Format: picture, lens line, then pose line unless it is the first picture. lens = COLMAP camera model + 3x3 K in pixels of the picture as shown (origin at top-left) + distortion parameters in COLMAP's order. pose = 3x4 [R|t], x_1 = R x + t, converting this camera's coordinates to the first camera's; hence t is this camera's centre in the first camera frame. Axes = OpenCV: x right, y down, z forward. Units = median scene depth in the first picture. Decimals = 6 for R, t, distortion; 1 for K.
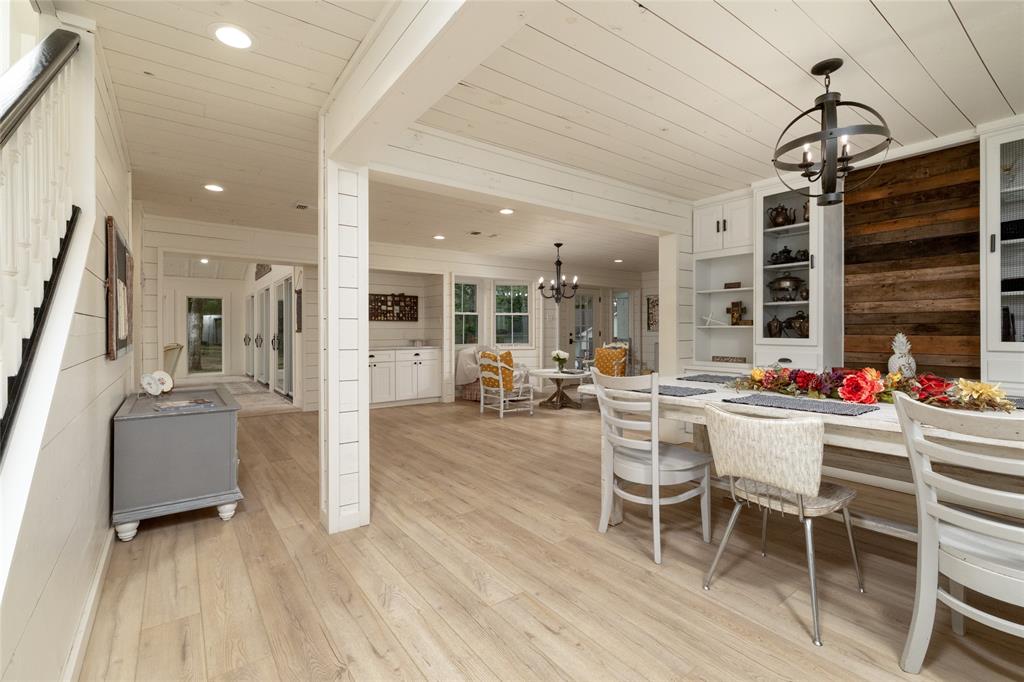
lens RADIAL K [[464.2, 0, 514.5], [0, 464.2, 334.7], [0, 0, 1]] dist [0.002383, 0.000349]
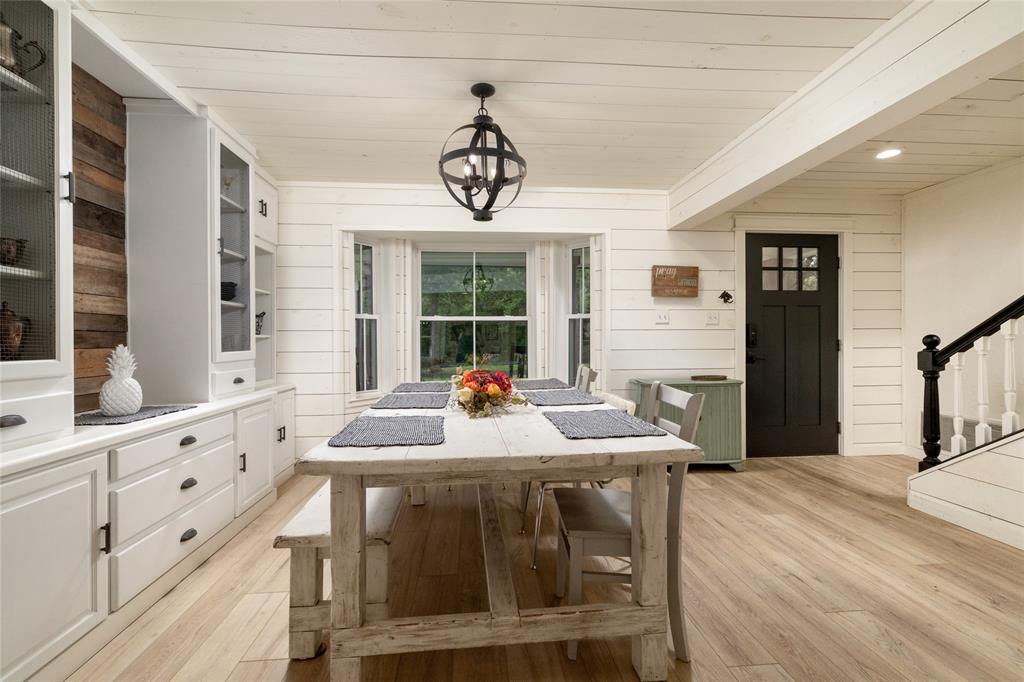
lens RADIAL K [[464.2, 0, 512.0], [0, 464.2, 338.2], [0, 0, 1]] dist [0.002383, 0.000349]
pose [[-0.858852, 0.004865, 0.512201, 0.071786], [0.011292, 0.999892, 0.009437, -0.019606], [-0.512100, 0.013888, -0.858814, 1.884146]]
